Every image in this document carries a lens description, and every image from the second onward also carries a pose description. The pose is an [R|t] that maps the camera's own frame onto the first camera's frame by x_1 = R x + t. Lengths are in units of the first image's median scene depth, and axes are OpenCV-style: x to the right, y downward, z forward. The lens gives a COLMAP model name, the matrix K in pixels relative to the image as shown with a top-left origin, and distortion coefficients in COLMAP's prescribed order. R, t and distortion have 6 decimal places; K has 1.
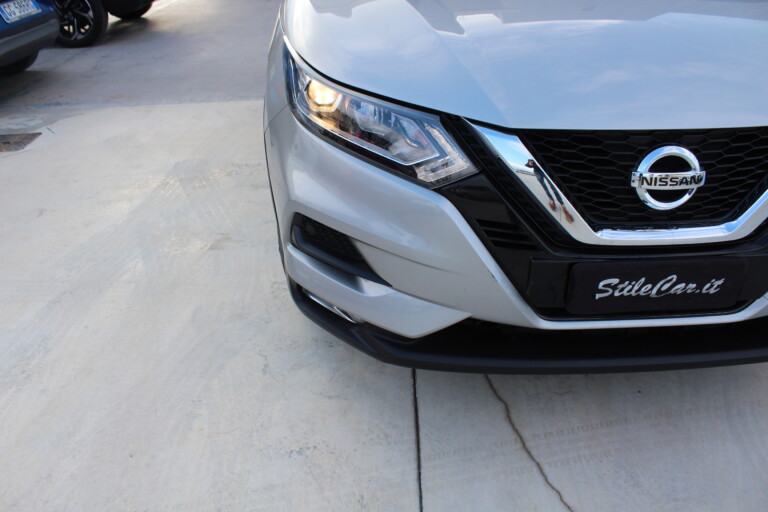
lens RADIAL K [[638.5, 0, 380.8], [0, 638.5, 252.5], [0, 0, 1]] dist [-0.147082, 0.105087]
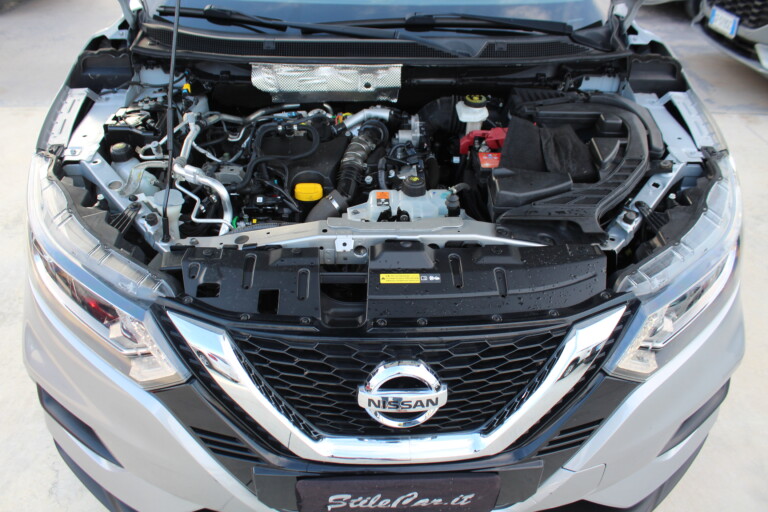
lens RADIAL K [[638.5, 0, 385.5], [0, 638.5, 258.9], [0, 0, 1]] dist [-0.147082, 0.105087]
pose [[0.998047, 0.023639, 0.057827, 0.367844], [-0.029076, 0.995047, 0.095061, -0.376821], [-0.055293, -0.096557, 0.993790, 0.141016]]
